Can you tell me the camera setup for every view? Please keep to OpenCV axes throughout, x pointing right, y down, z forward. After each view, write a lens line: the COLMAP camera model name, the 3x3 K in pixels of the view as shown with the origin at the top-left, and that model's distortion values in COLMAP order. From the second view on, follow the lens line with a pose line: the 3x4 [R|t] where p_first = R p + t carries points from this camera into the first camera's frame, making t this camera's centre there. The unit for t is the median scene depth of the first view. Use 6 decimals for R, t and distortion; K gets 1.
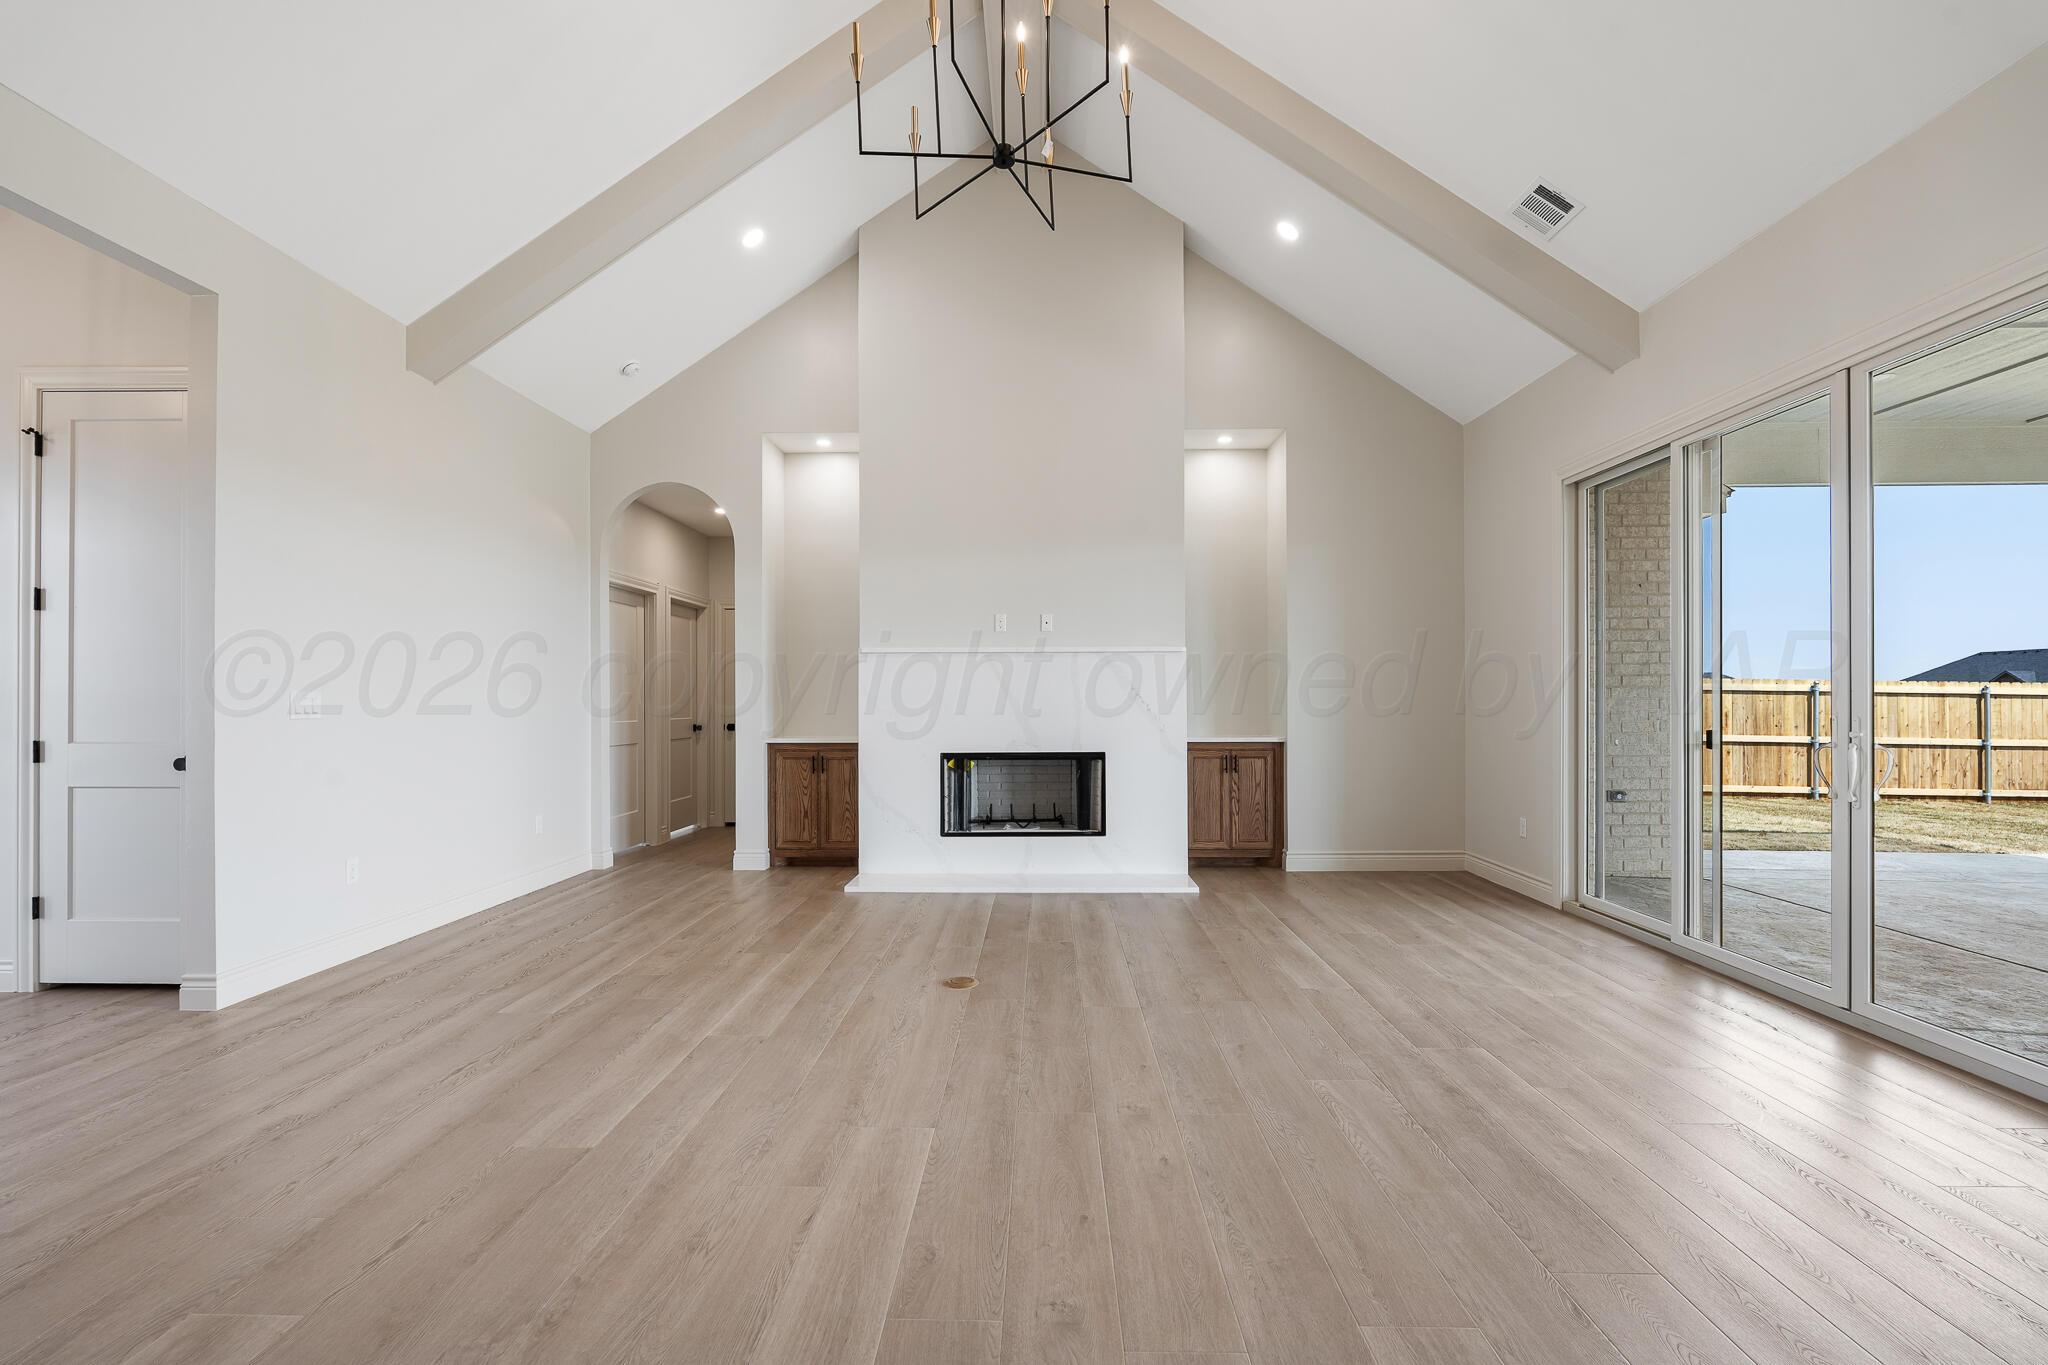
lens RADIAL K [[886.3, 0, 1024.0], [0, 886.3, 682.5], [0, 0, 1]] dist [0.001519, 0.000331]
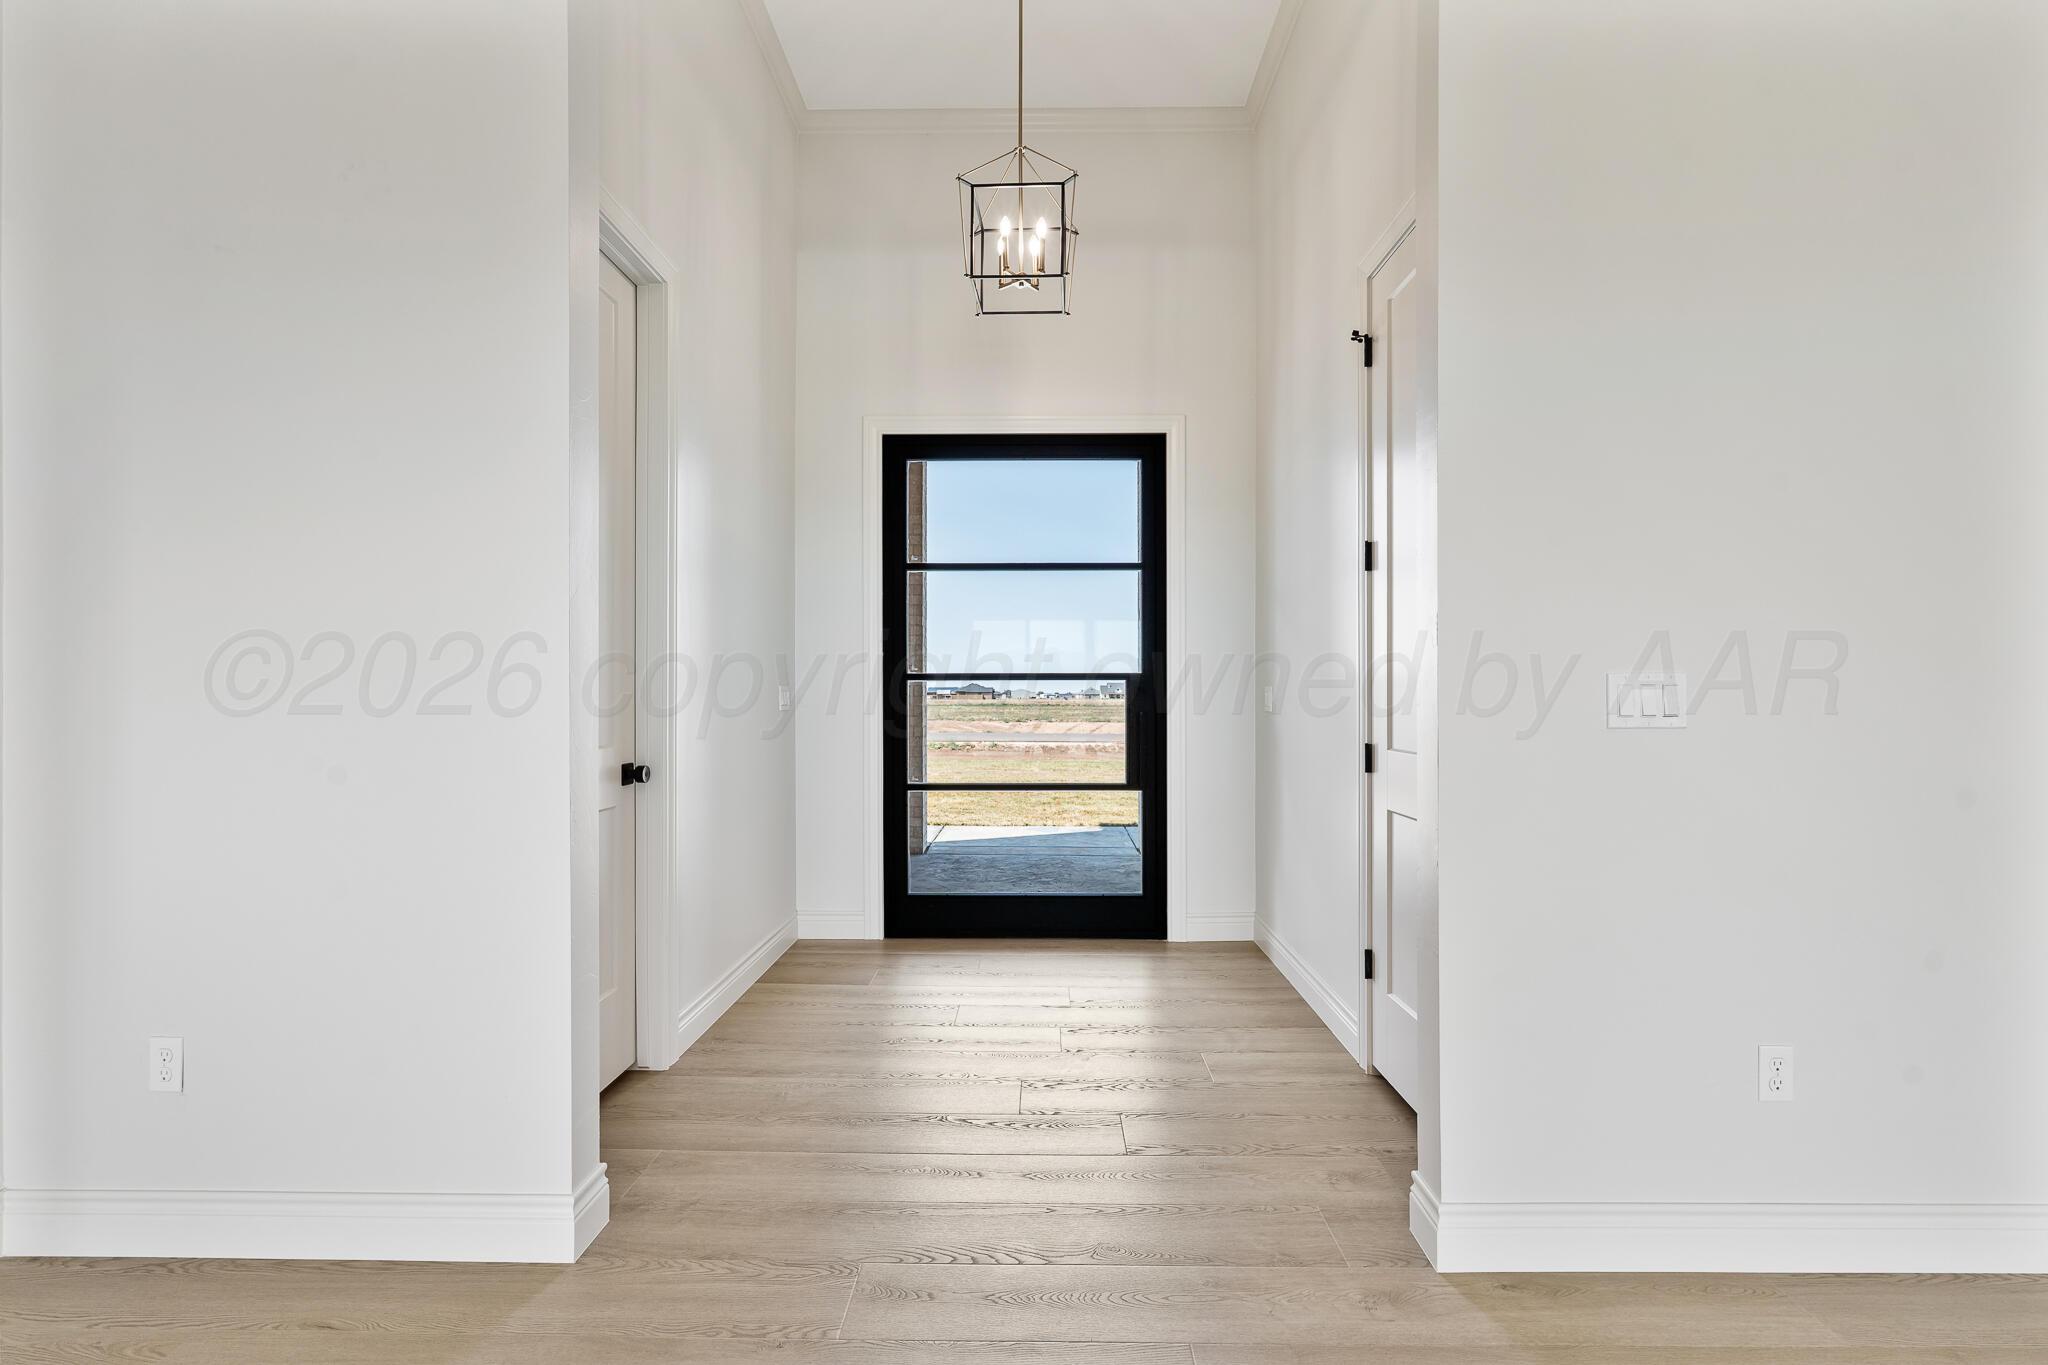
lens RADIAL K [[914.1, 0, 1024.0], [0, 914.1, 682.5], [0, 0, 1]] dist [-0.001987, -0.000203]
pose [[0.024476, 0.000651, -0.999700, -0.340858], [0.005141, 0.999986, 0.000777, 0.011257], [0.999687, -0.005158, 0.024472, 0.691125]]
